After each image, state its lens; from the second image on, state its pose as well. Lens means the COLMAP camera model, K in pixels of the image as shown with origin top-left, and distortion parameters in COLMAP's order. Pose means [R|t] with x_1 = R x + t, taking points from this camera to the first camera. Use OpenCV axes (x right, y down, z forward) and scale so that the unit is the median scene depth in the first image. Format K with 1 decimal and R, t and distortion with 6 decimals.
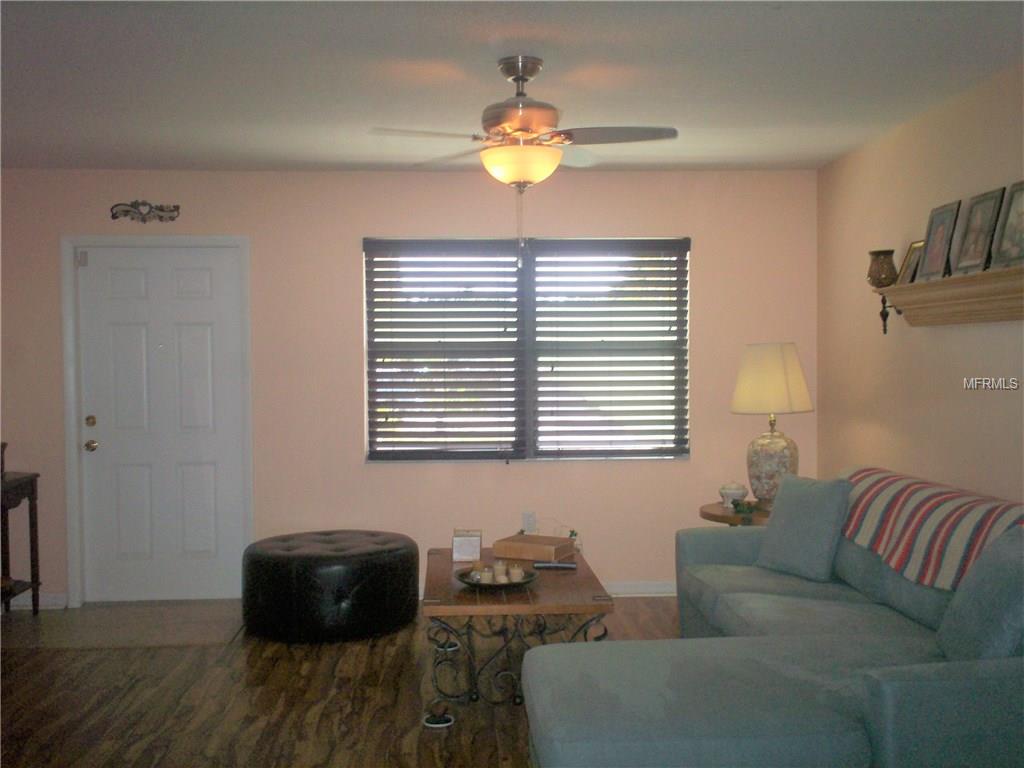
lens RADIAL K [[1088.1, 0, 509.9], [0, 1088.1, 401.1], [0, 0, 1]] dist [0.045285, -0.011948]
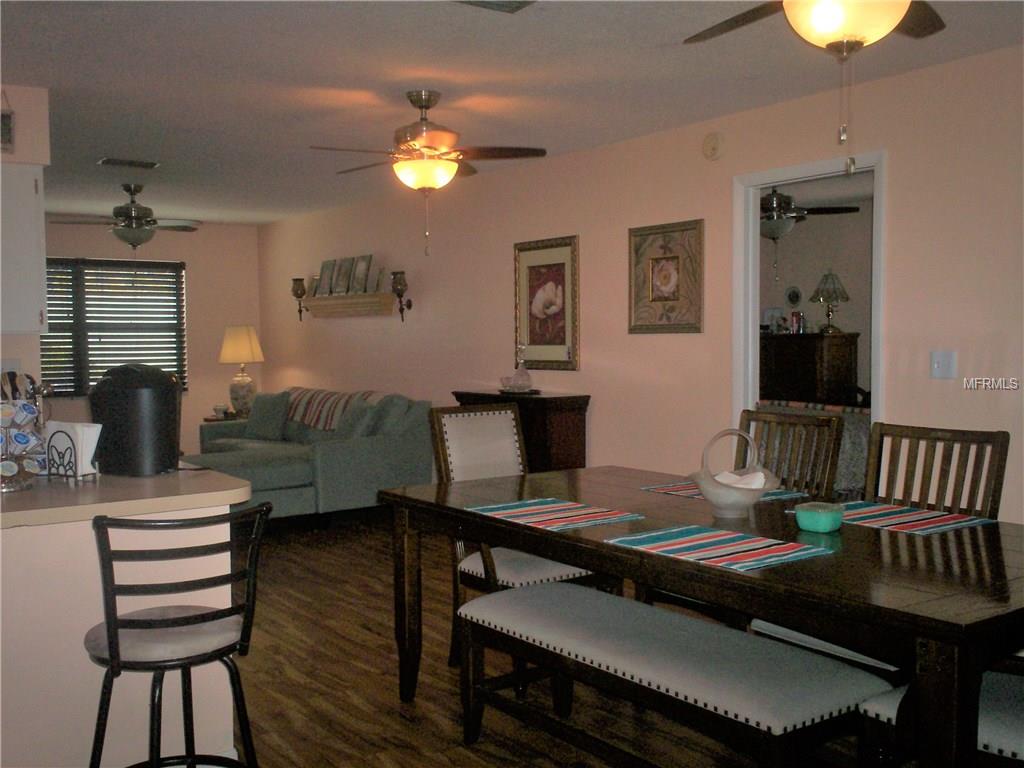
lens RADIAL K [[1088.1, 0, 509.9], [0, 1088.1, 401.1], [0, 0, 1]] dist [0.045285, -0.011948]
pose [[0.850201, -0.029622, 0.525624, -0.341805], [0.021604, 0.999538, 0.021385, 0.044622], [-0.526014, -0.006826, 0.850448, -0.794794]]
